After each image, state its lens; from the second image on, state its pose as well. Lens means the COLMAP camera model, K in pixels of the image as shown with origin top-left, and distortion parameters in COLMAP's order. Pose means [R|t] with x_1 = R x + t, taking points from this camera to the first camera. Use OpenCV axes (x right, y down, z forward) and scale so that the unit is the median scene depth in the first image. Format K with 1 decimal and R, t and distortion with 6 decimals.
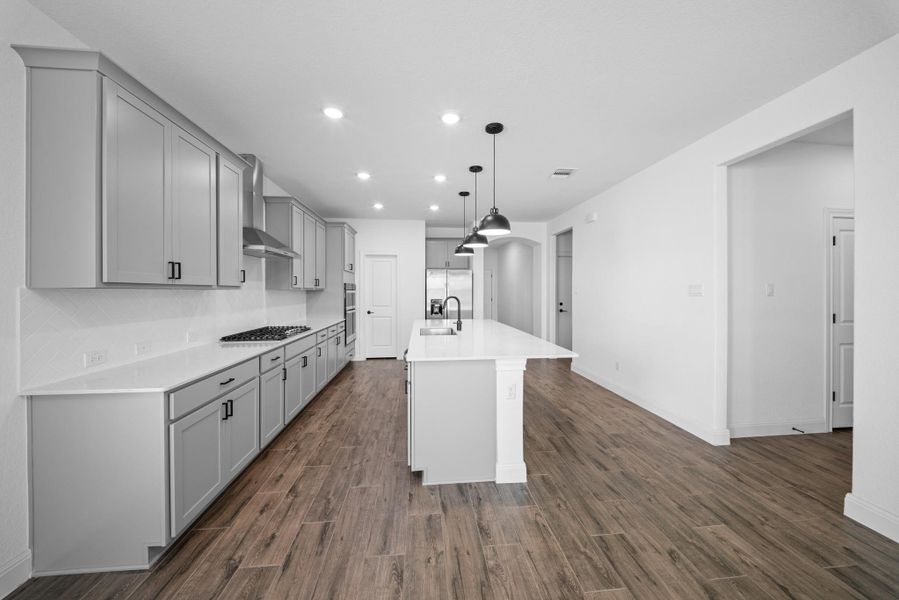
lens RADIAL K [[324.8, 0, 450.9], [0, 324.8, 292.9], [0, 0, 1]] dist [-0.001257, -0.000315]
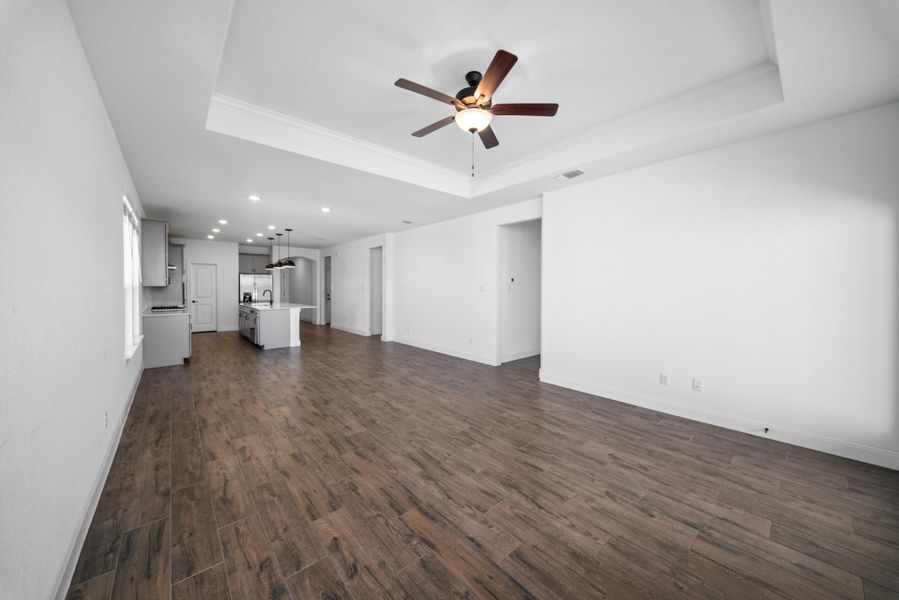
lens RADIAL K [[324.8, 0, 450.9], [0, 324.8, 292.9], [0, 0, 1]] dist [-0.001257, -0.000315]
pose [[0.820193, -0.002196, 0.572082, -0.139193], [-0.001092, 0.999985, 0.005404, 0.011420], [-0.572085, -0.005057, 0.820178, -0.897319]]
